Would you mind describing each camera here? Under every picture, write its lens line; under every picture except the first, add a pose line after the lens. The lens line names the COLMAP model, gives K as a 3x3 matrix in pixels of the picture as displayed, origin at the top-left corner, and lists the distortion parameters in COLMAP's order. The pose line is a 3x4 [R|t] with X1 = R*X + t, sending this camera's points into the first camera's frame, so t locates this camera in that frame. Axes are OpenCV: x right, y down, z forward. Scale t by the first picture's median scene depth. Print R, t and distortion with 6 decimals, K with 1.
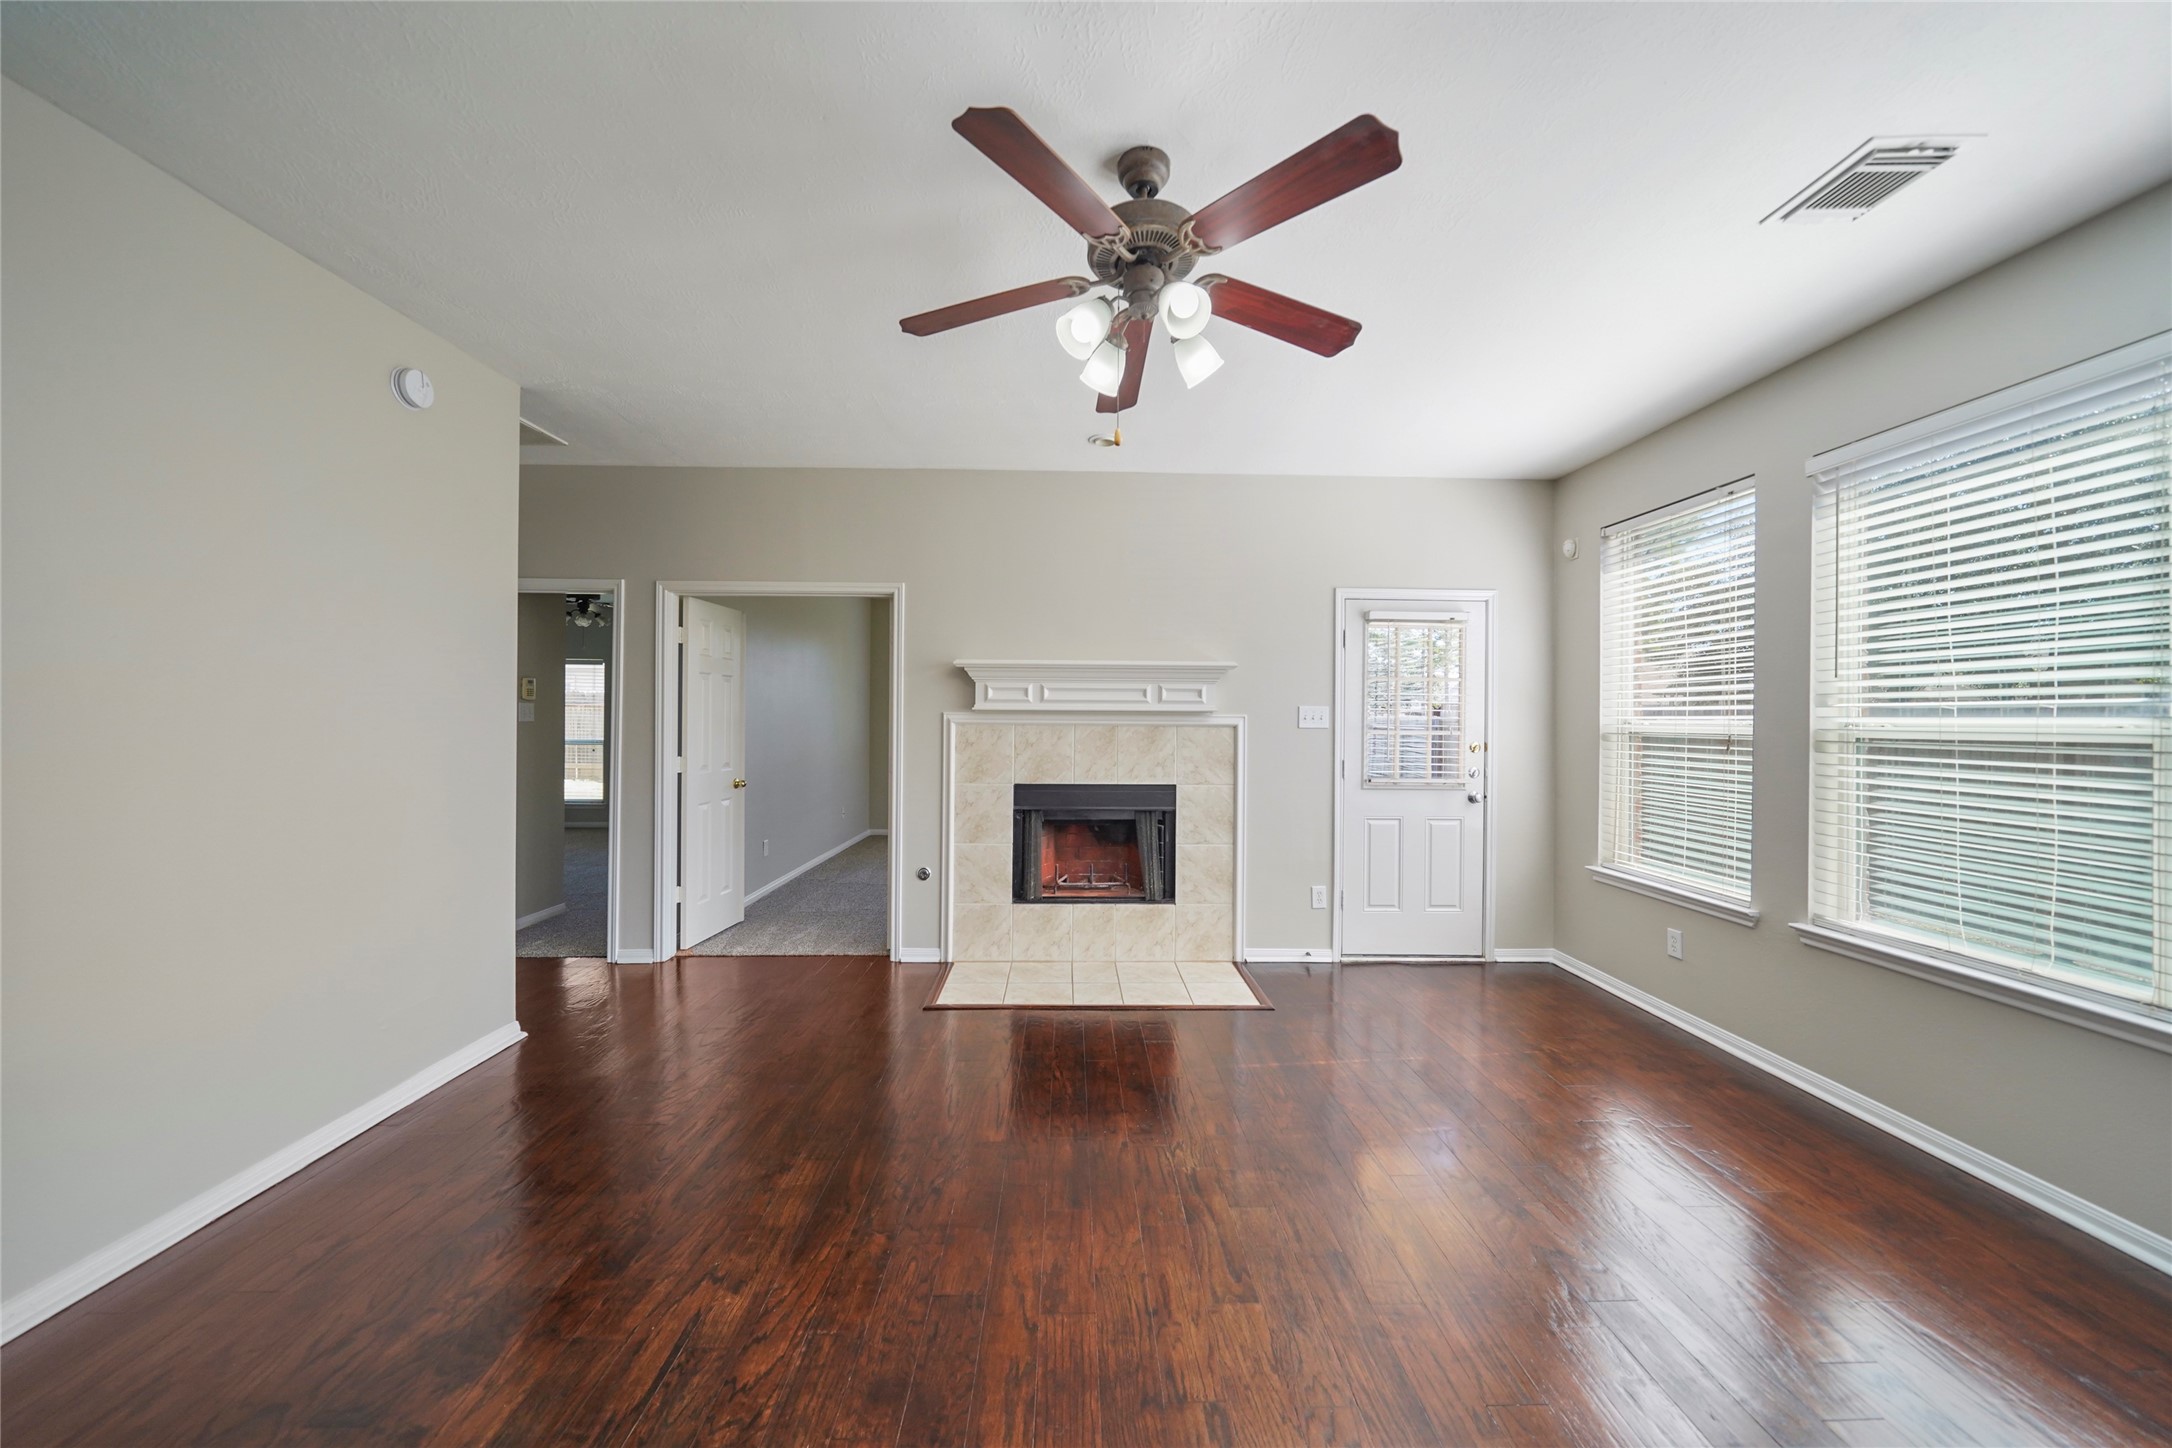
lens RADIAL K [[750.7, 0, 1084.4], [0, 750.7, 715.8], [0, 0, 1]] dist [-0.007557, 0.000079]
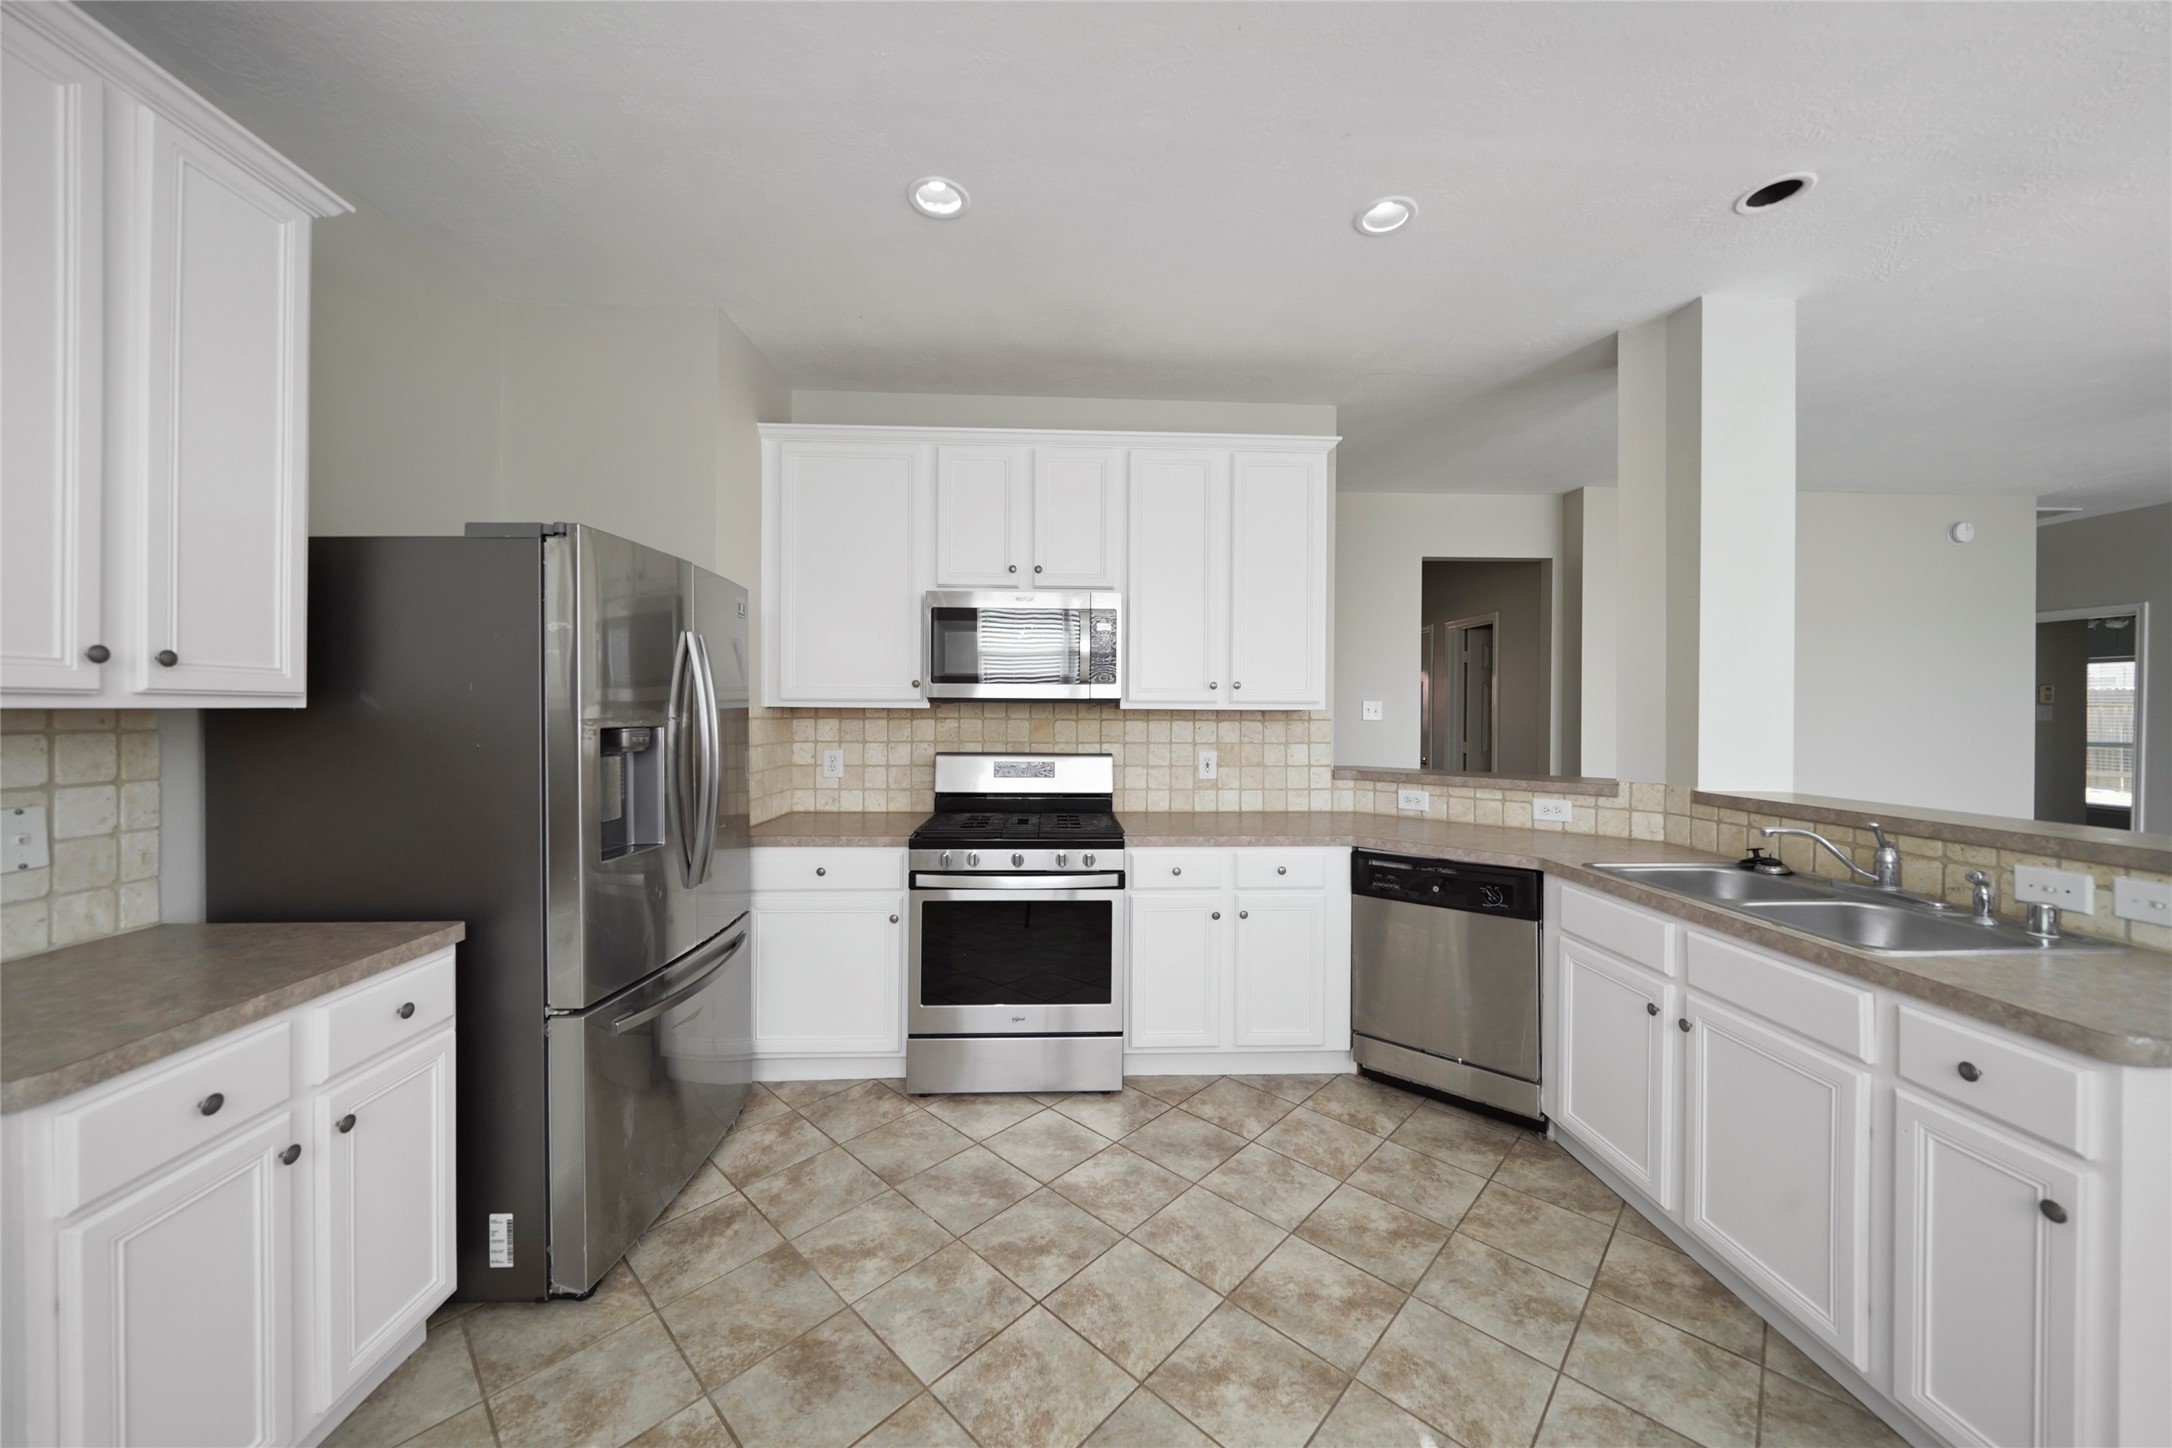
lens RADIAL K [[770.0, 0, 1074.1], [0, 770.0, 713.8], [0, 0, 1]] dist [-0.006843, 0.000126]
pose [[0.031547, -0.000867, -0.999502, 0.533812], [-0.002688, 0.999996, -0.000952, 0.002678], [0.999499, 0.002717, 0.031544, -0.732621]]
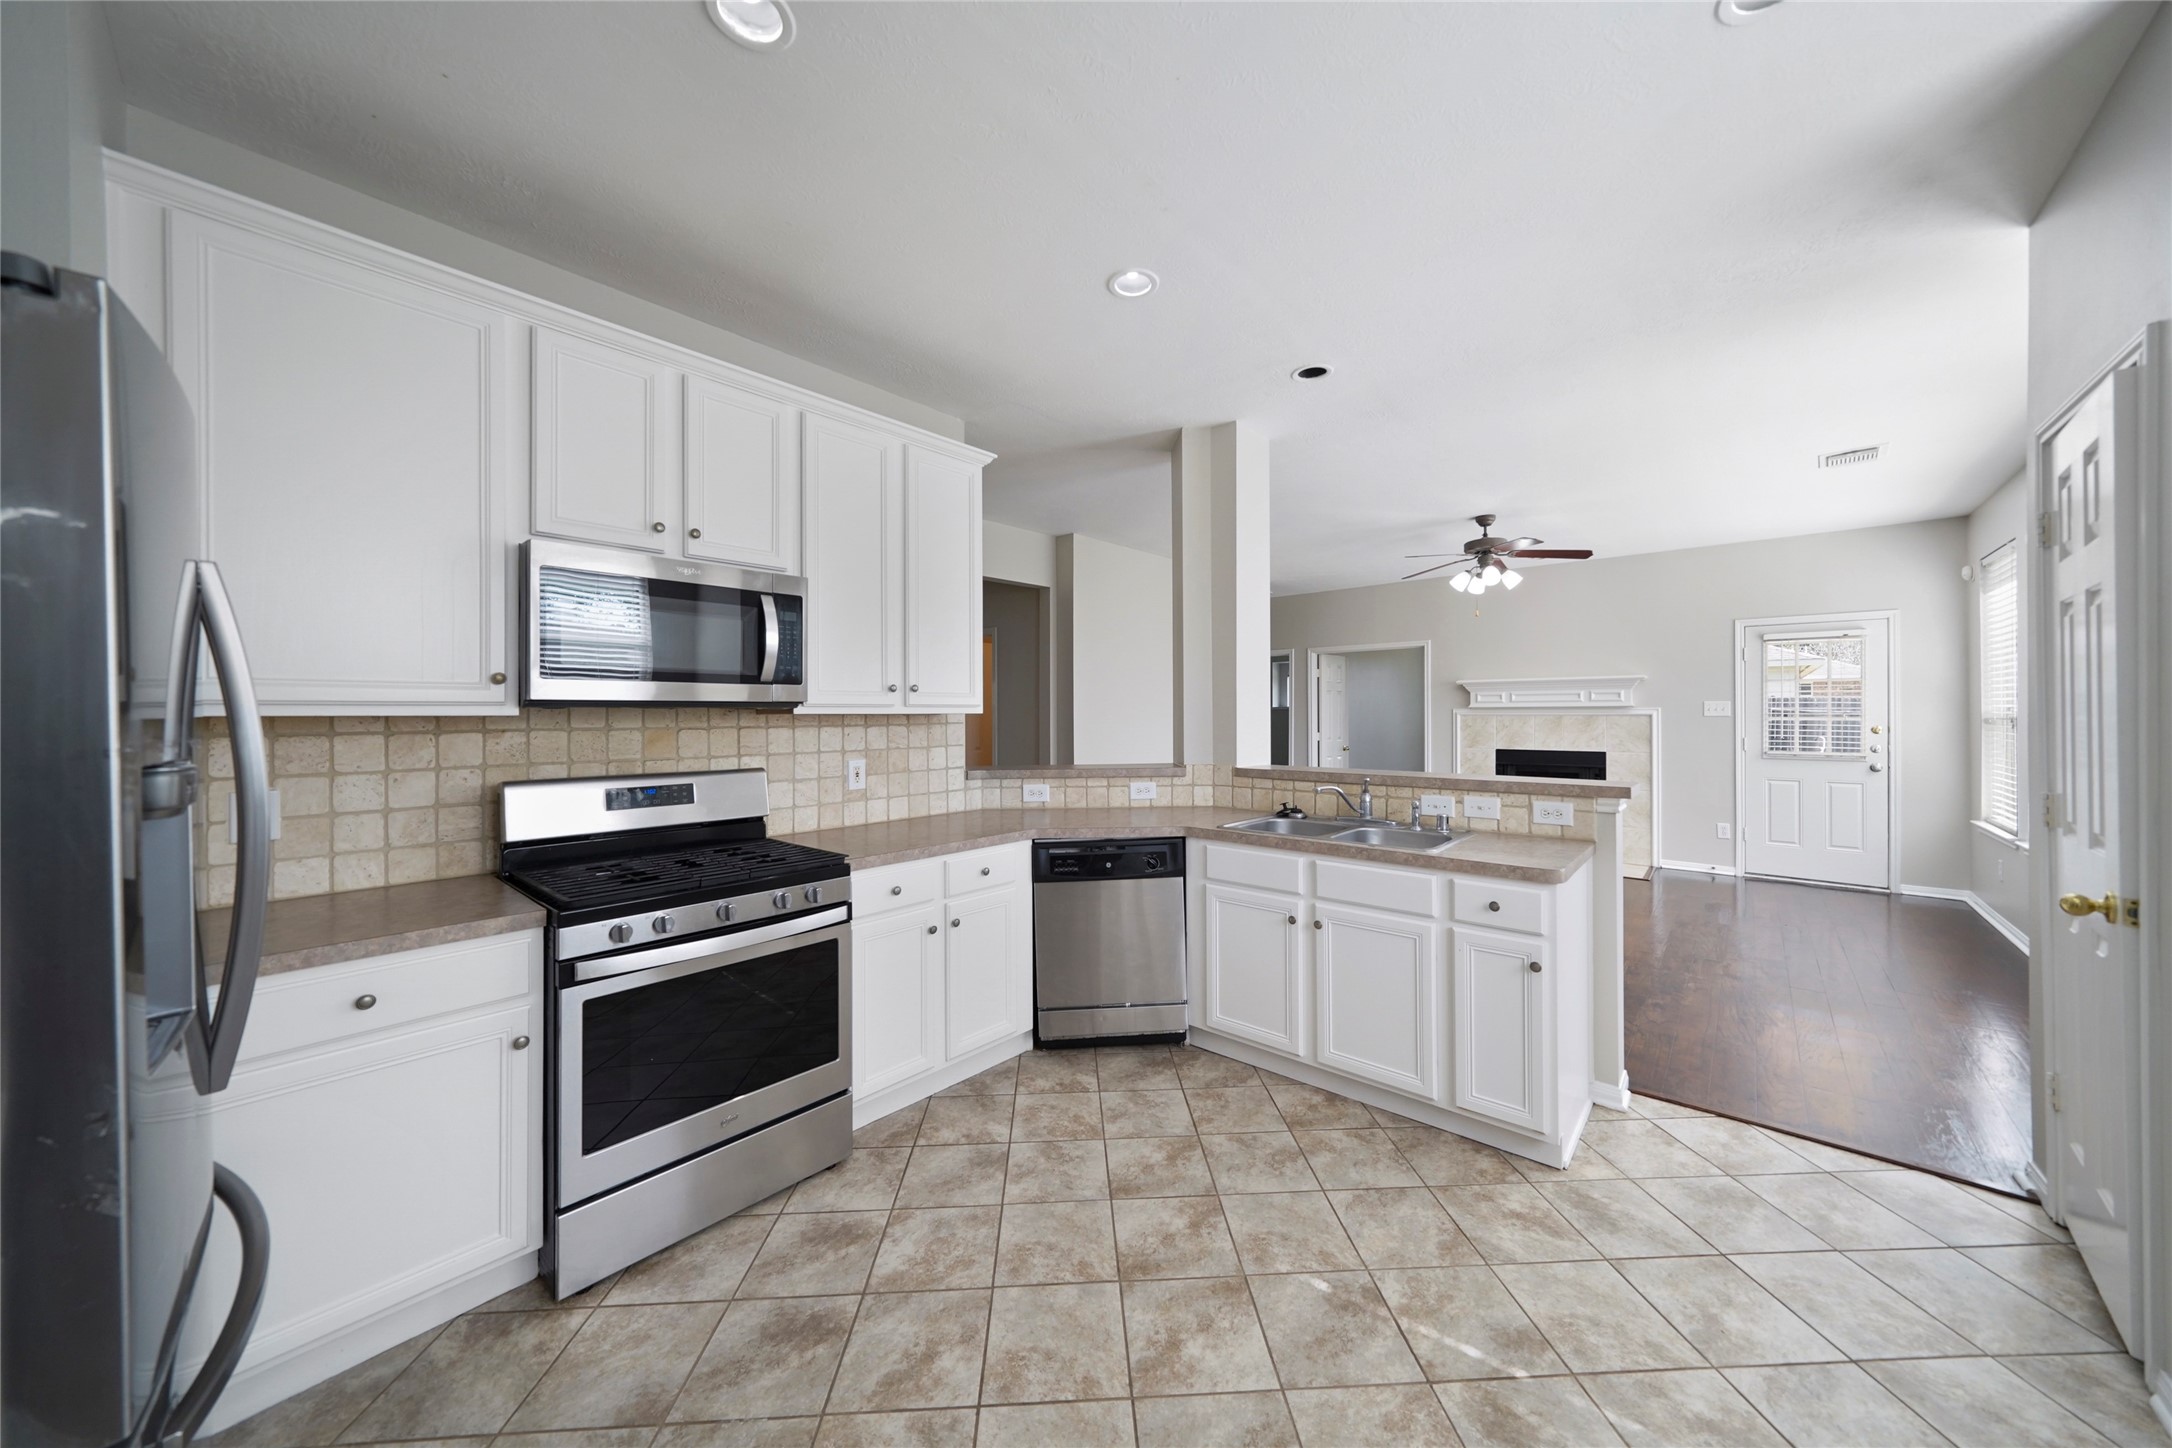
lens RADIAL K [[766.2, 0, 1106.0], [0, 766.2, 713.6], [0, 0, 1]] dist [0.000684, 0.000186]
pose [[0.758352, -0.010107, -0.651767, 0.392119], [0.011404, 0.999932, -0.002236, 0.001048], [0.651745, -0.005737, 0.758416, -0.976978]]
